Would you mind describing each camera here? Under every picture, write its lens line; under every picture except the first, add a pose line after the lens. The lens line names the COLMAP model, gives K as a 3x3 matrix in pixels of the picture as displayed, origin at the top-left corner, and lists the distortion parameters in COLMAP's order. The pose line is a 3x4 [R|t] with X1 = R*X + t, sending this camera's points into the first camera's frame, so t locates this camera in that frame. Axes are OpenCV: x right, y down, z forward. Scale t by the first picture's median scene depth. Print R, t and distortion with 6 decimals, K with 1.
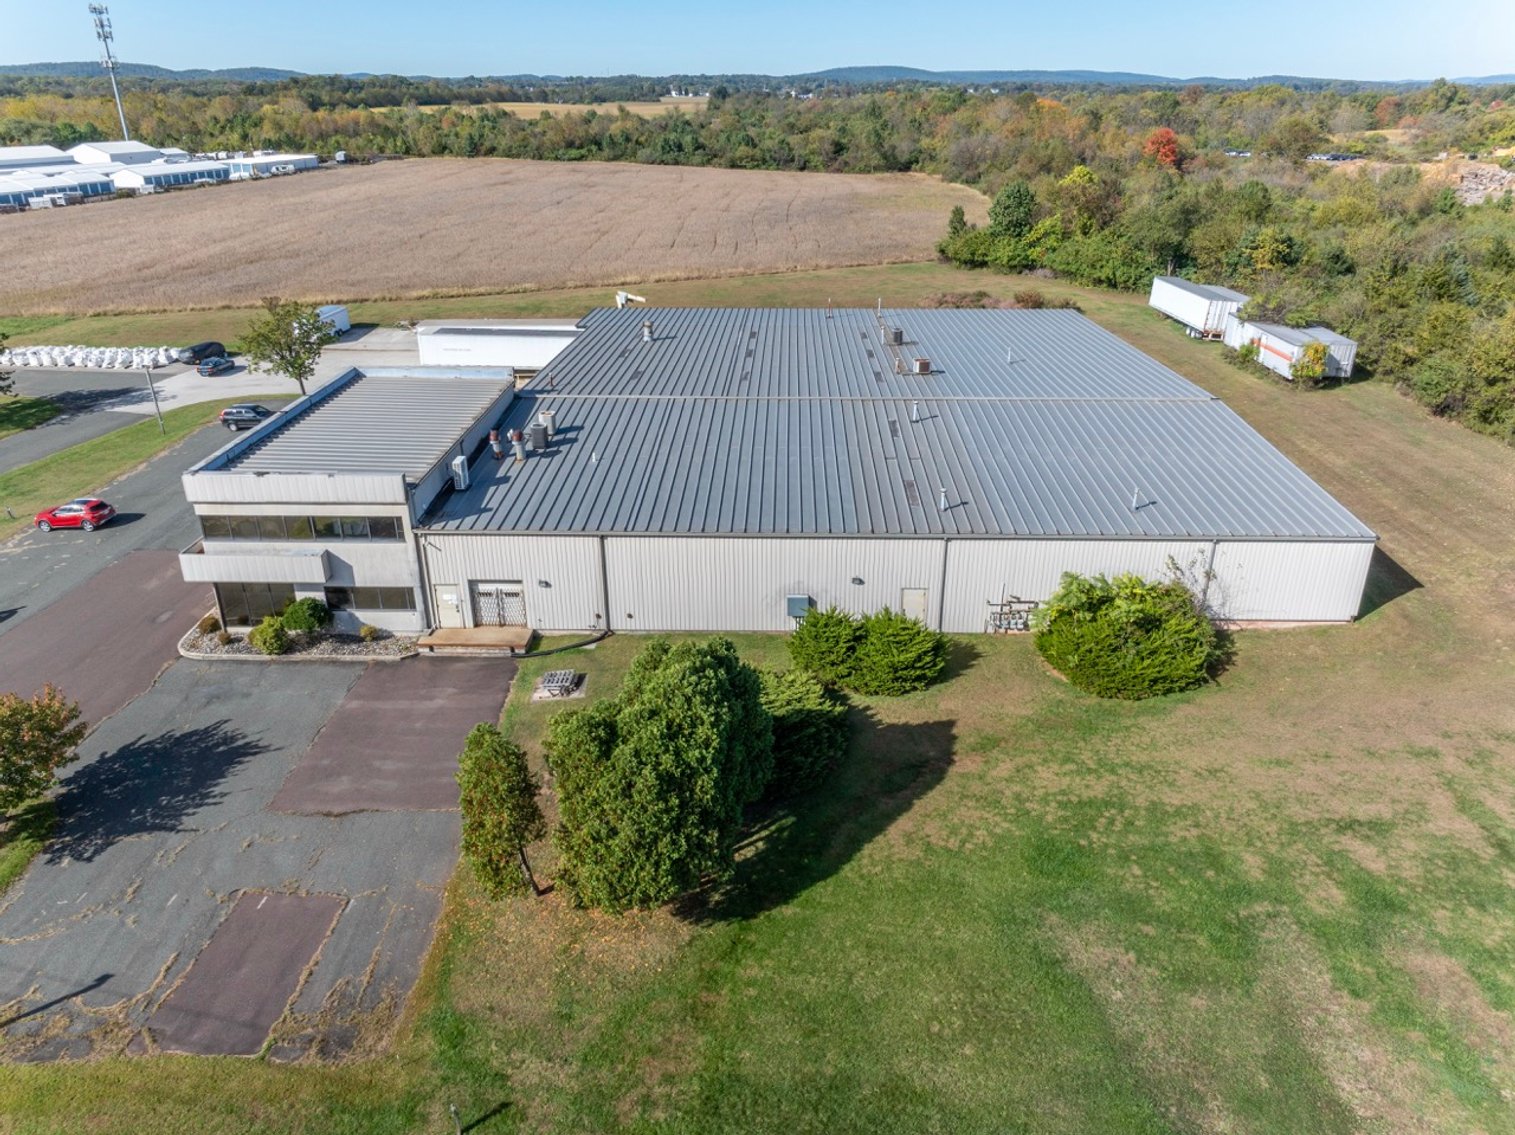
lens RADIAL K [[1046.3, 0, 757.5], [0, 1046.3, 567.5], [0, 0, 1]] dist [-0.038820, 0.037403]
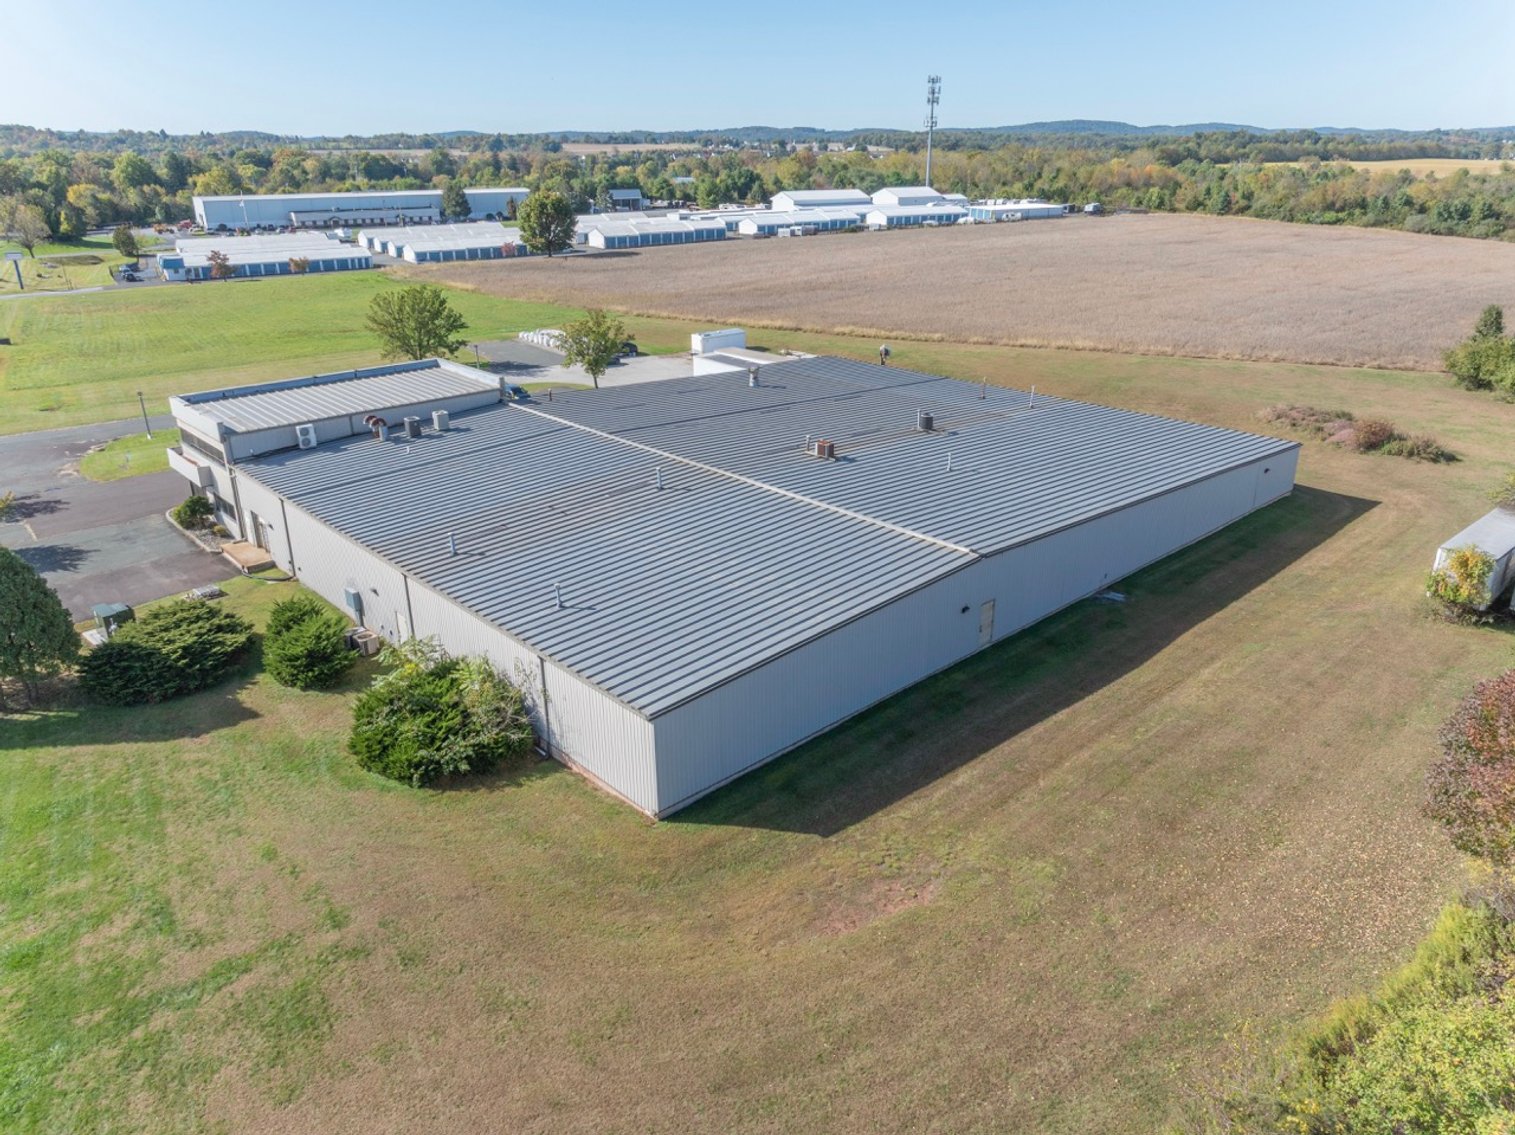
lens RADIAL K [[1046.3, 0, 757.5], [0, 1046.3, 567.5], [0, 0, 1]] dist [-0.038820, 0.037403]
pose [[0.700069, 0.265958, -0.662698, 0.162658], [-0.294943, 0.952885, 0.070843, -0.030805], [0.650317, 0.145863, 0.745528, 0.064644]]
